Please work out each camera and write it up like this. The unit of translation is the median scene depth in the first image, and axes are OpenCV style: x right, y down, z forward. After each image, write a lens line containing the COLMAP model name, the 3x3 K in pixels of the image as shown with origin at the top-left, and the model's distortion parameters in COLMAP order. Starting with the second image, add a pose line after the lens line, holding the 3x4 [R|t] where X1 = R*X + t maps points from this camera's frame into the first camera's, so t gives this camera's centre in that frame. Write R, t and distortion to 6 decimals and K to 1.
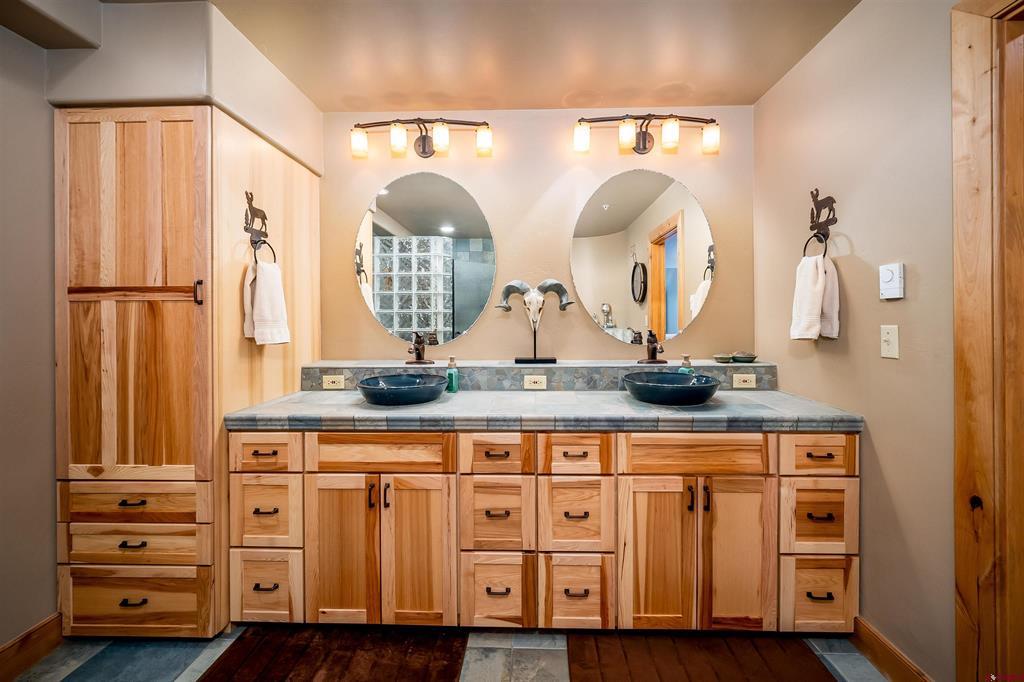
lens RADIAL K [[416.6, 0, 519.8], [0, 416.6, 319.3], [0, 0, 1]] dist [0.001455, -0.000200]
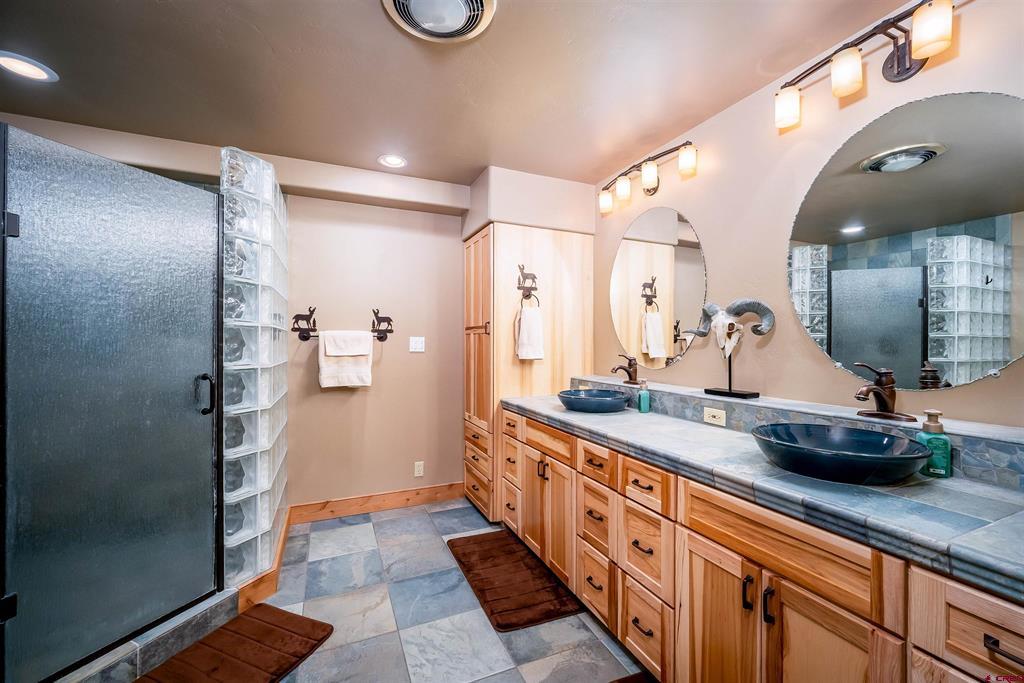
lens RADIAL K [[416.6, 0, 512.7], [0, 416.6, 342.7], [0, 0, 1]] dist [0.001455, -0.000200]
pose [[0.429107, 0.006587, -0.903230, 0.878298], [-0.006785, 0.999969, 0.004069, -0.009296], [0.903228, 0.004382, 0.429138, 0.304562]]
